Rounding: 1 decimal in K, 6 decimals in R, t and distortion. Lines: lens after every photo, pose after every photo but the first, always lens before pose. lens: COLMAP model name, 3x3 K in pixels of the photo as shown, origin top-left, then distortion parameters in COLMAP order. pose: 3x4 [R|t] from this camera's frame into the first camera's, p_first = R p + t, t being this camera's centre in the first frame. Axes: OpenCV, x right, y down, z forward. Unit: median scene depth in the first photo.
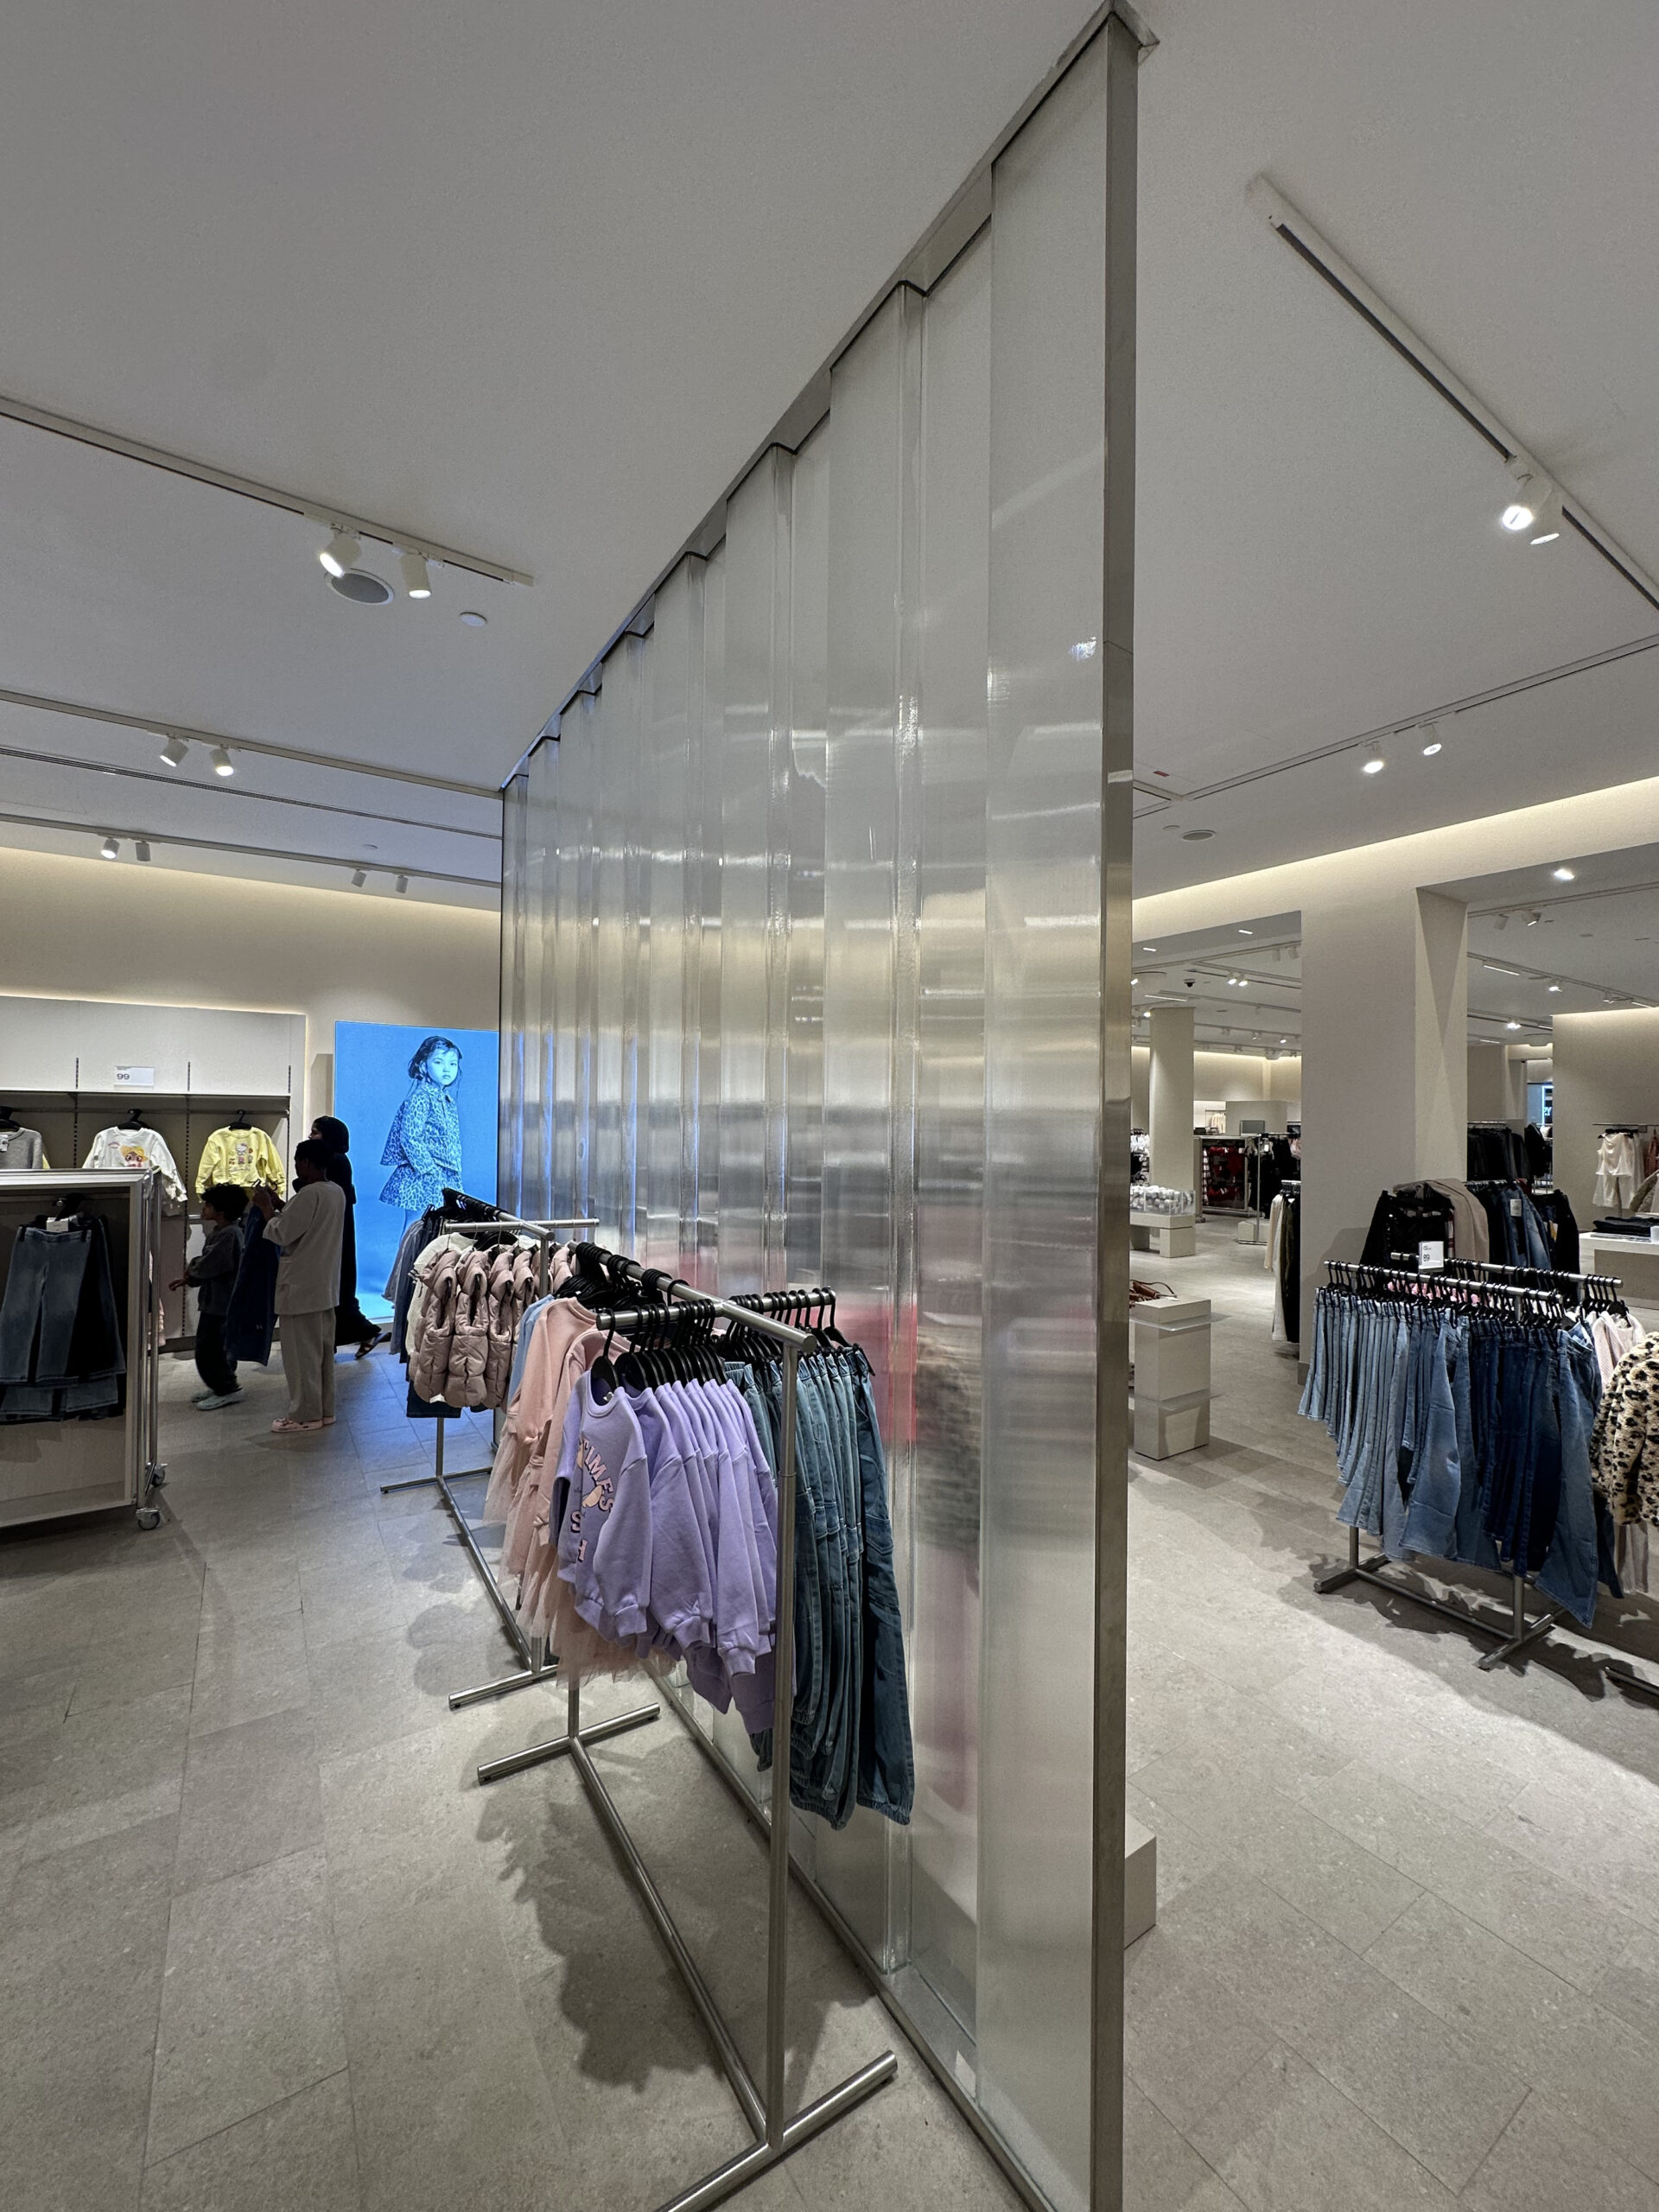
lens RADIAL K [[901.2, 0, 827.5], [0, 901.2, 1108.9], [0, 0, 1]] dist [0.000872, 0.000126]
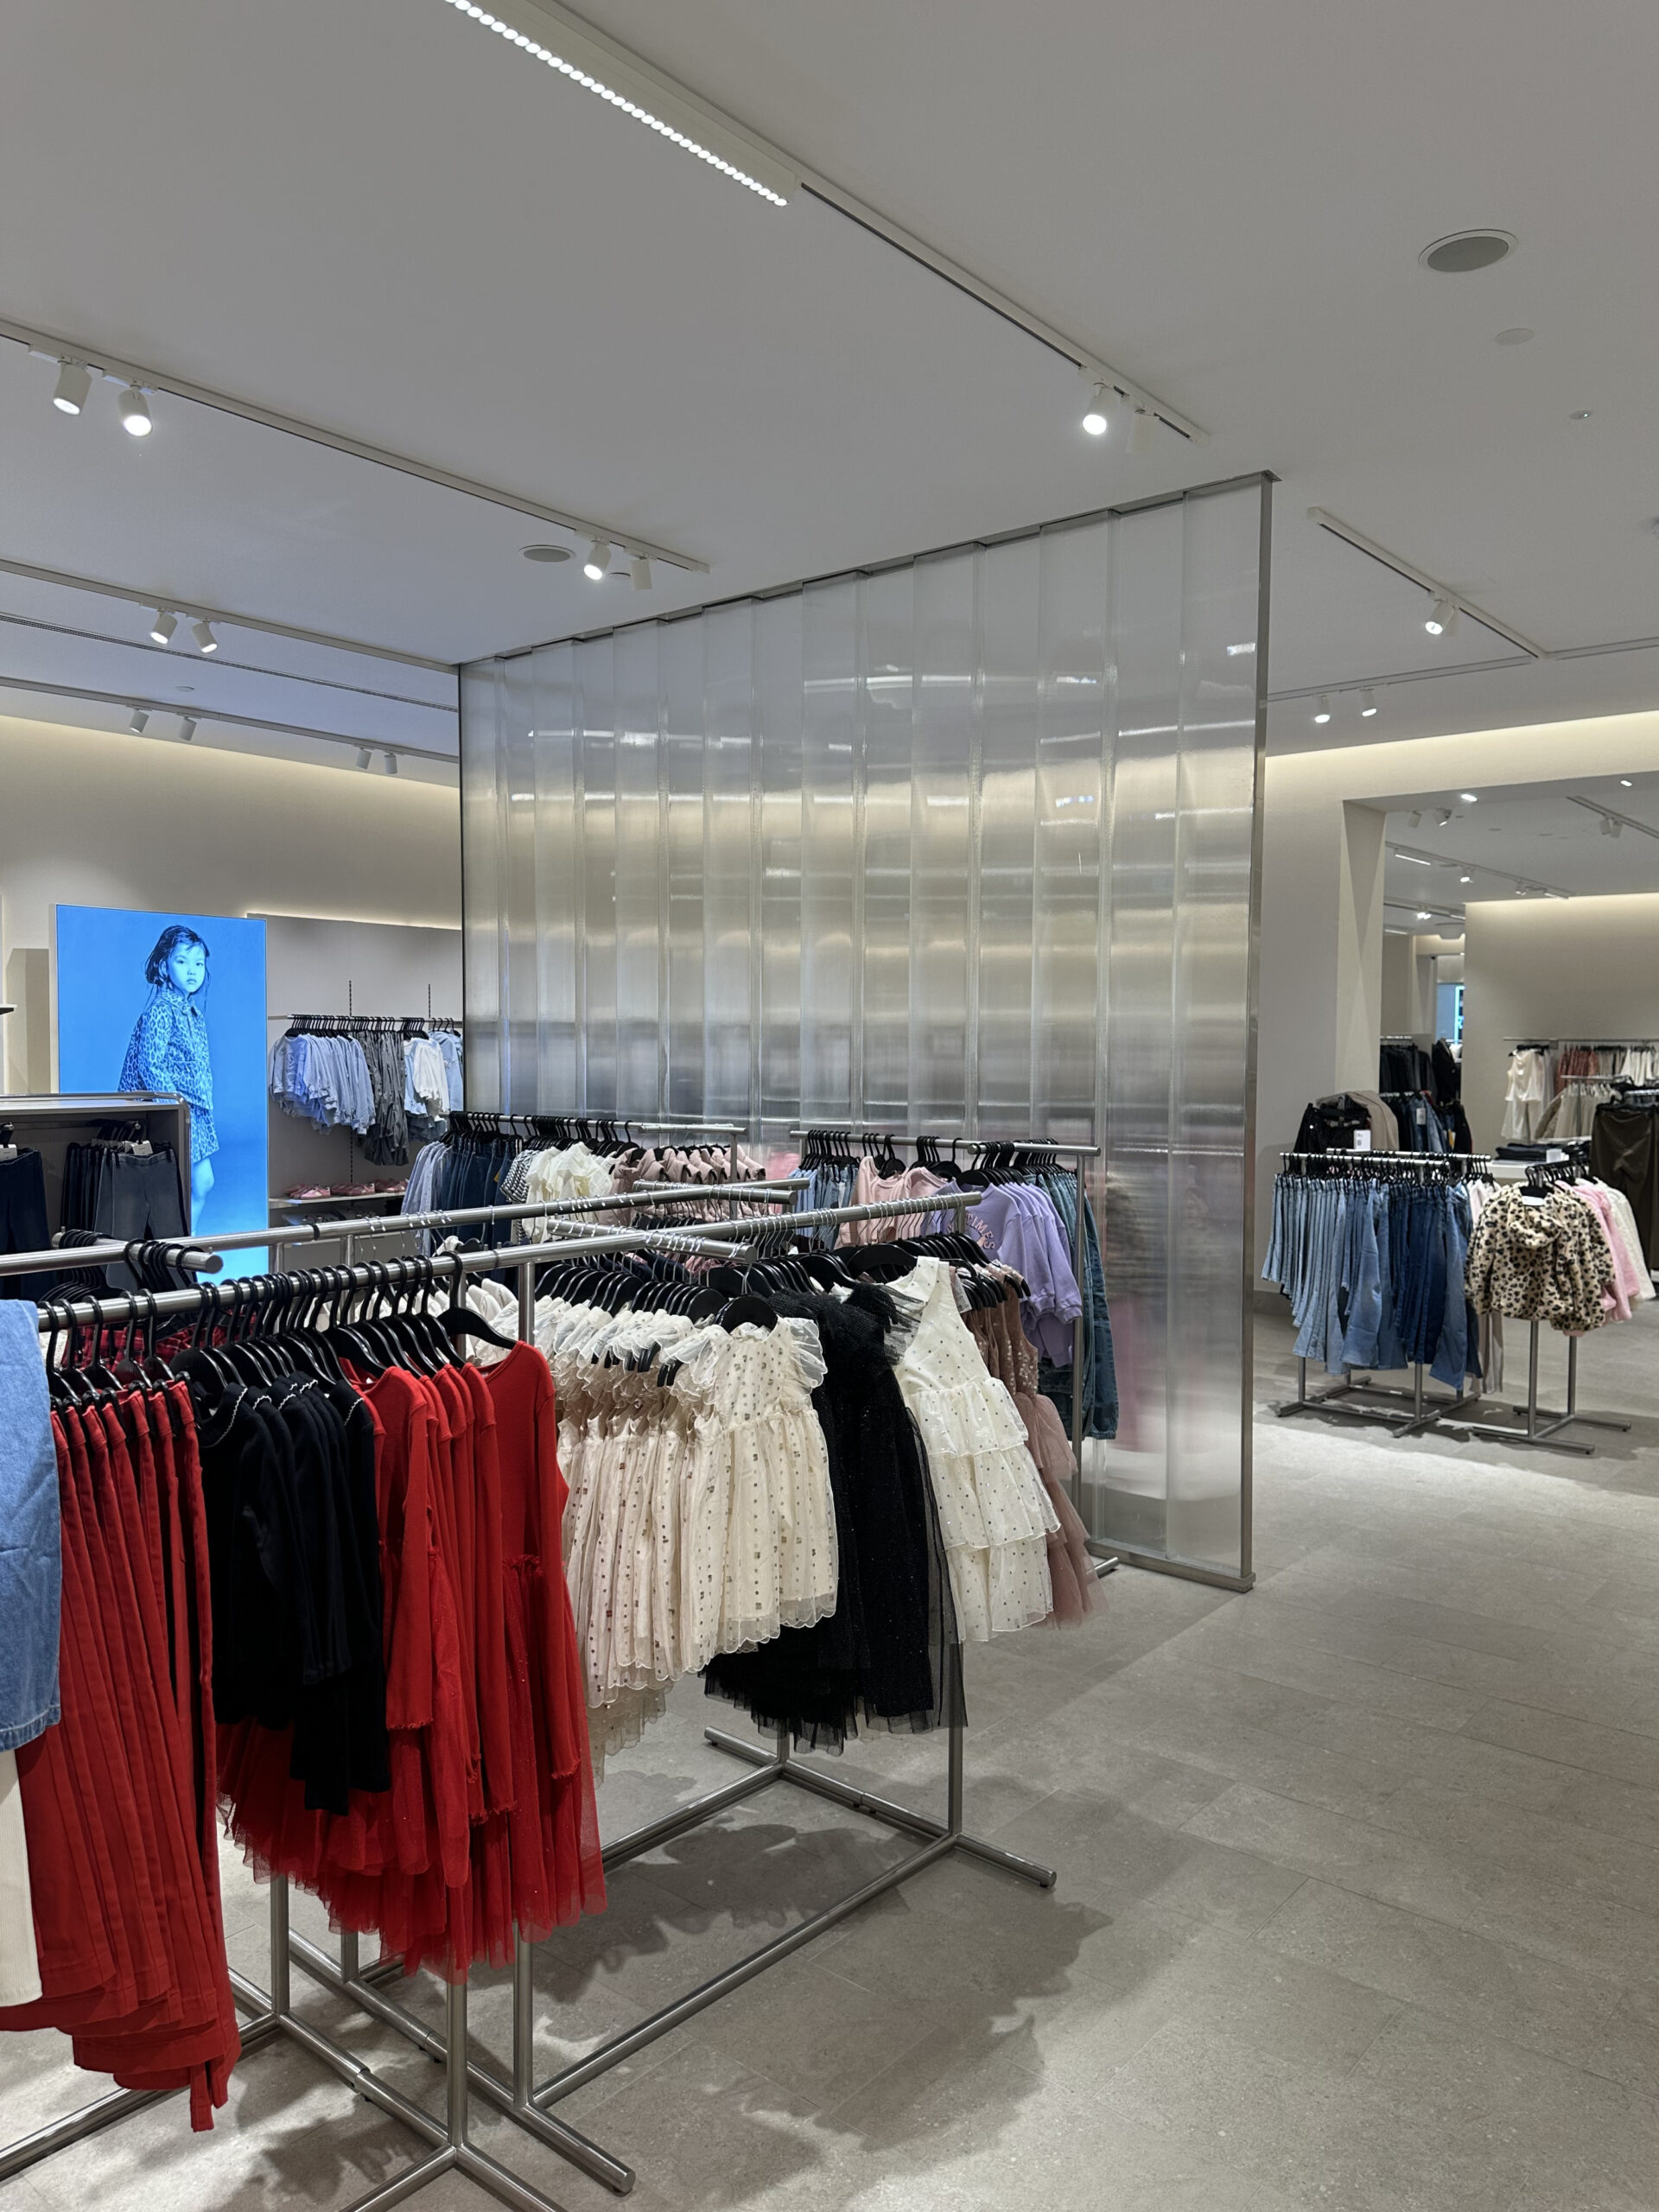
lens RADIAL K [[1563.4, 0, 833.8], [0, 1563.4, 1113.6], [0, 0, 1]] dist [0.056745, 0.000265]
pose [[0.956914, -0.019171, 0.289739, -0.587056], [0.002255, 0.998279, 0.058606, -0.004206], [-0.290364, -0.055427, 0.955310, -0.769853]]
